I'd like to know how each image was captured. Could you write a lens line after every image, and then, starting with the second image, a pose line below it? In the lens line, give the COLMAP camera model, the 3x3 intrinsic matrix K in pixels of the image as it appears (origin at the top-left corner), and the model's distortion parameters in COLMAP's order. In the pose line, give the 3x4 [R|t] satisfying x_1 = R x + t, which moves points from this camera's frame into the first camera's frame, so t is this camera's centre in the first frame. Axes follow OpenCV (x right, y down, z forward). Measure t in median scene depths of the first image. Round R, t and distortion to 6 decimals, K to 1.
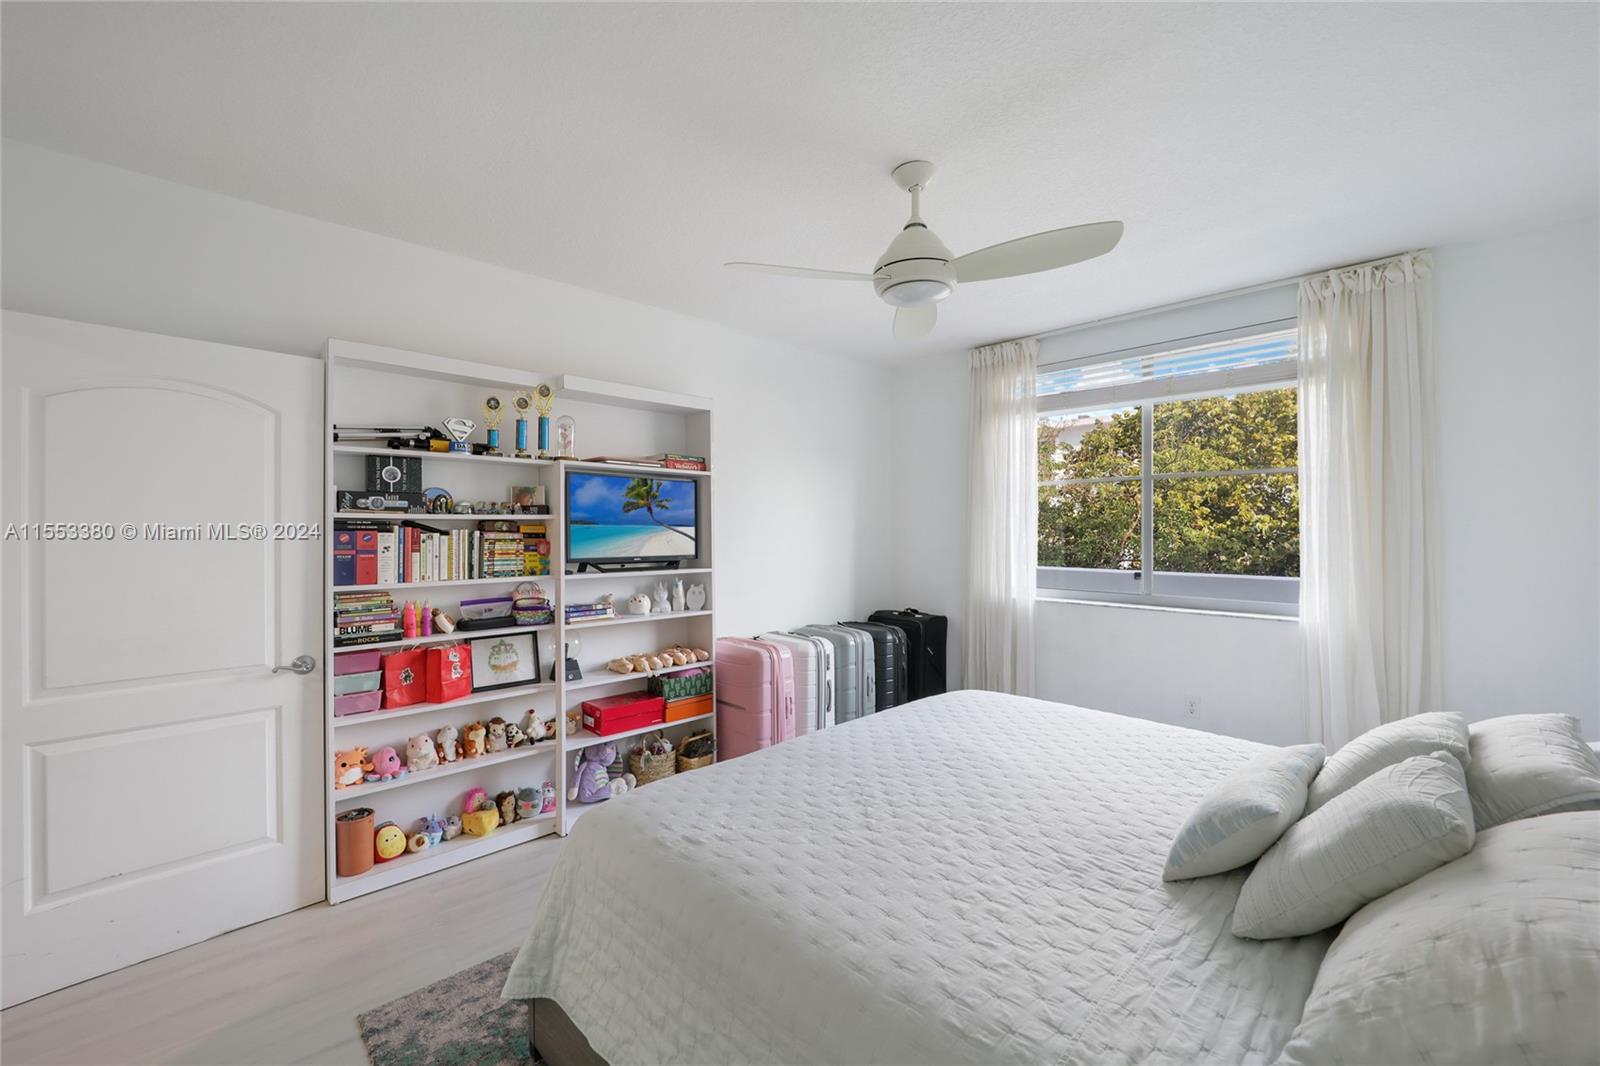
lens RADIAL K [[652.3, 0, 810.6], [0, 652.3, 531.8], [0, 0, 1]] dist [-0.013097, -0.000006]
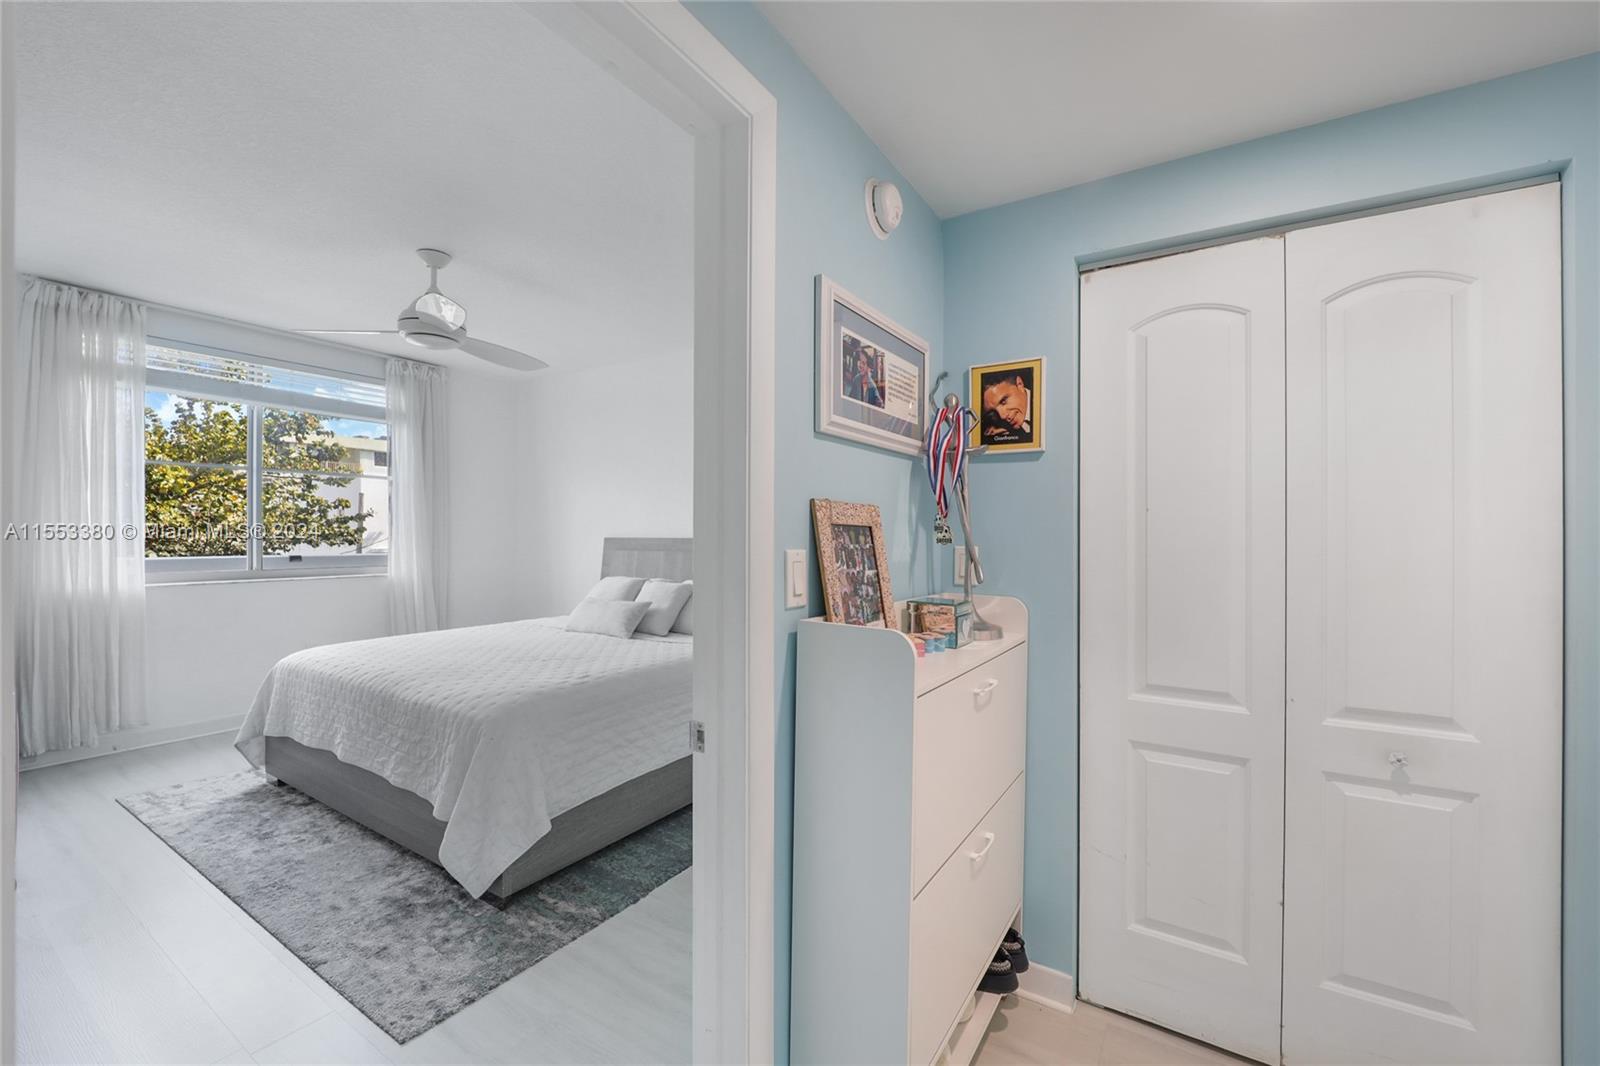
lens RADIAL K [[651.7, 0, 797.5], [0, 651.7, 534.6], [0, 0, 1]] dist [-0.011656, -0.000078]
pose [[-0.239233, -0.004854, 0.970950, -0.916142], [-0.000904, 0.999988, 0.004777, 0.030095], [-0.970962, 0.000265, -0.239235, 0.374731]]
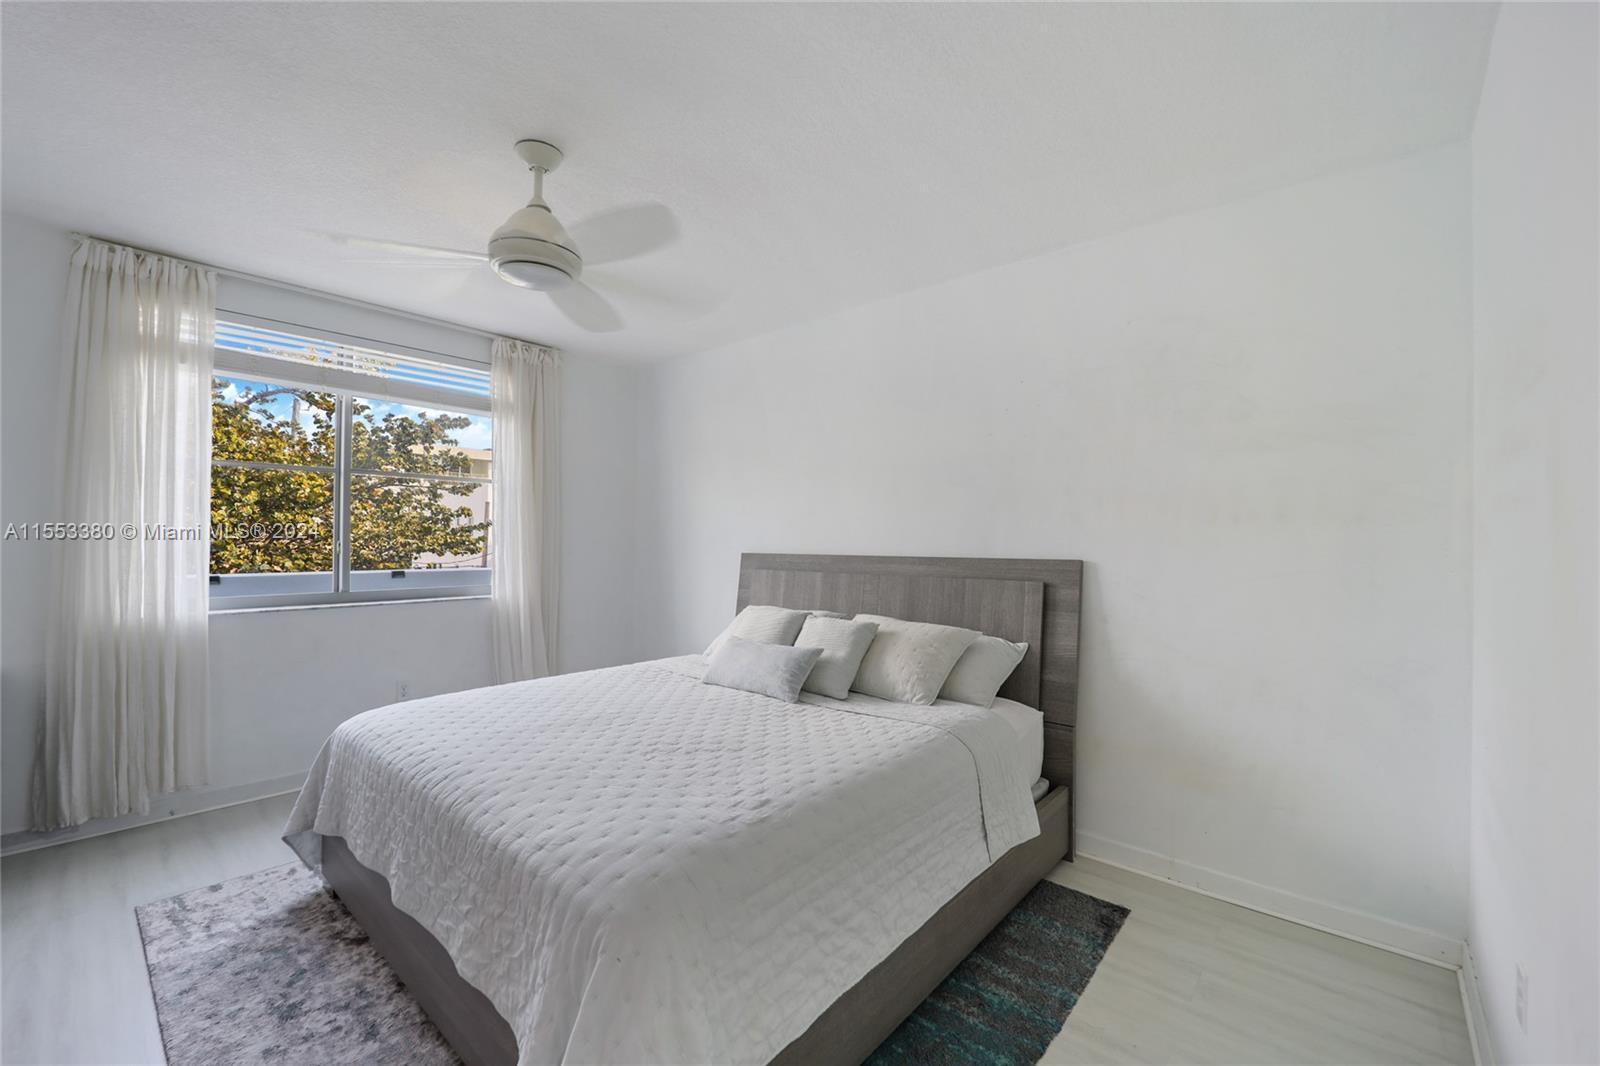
lens RADIAL K [[653.9, 0, 794.1], [0, 653.9, 532.2], [0, 0, 1]] dist [-0.000780, -0.007681]
pose [[-0.082959, 0.009749, 0.996505, -0.555310], [-0.004100, 0.999940, -0.010124, 0.016144], [-0.996545, -0.004925, -0.082914, 0.455634]]
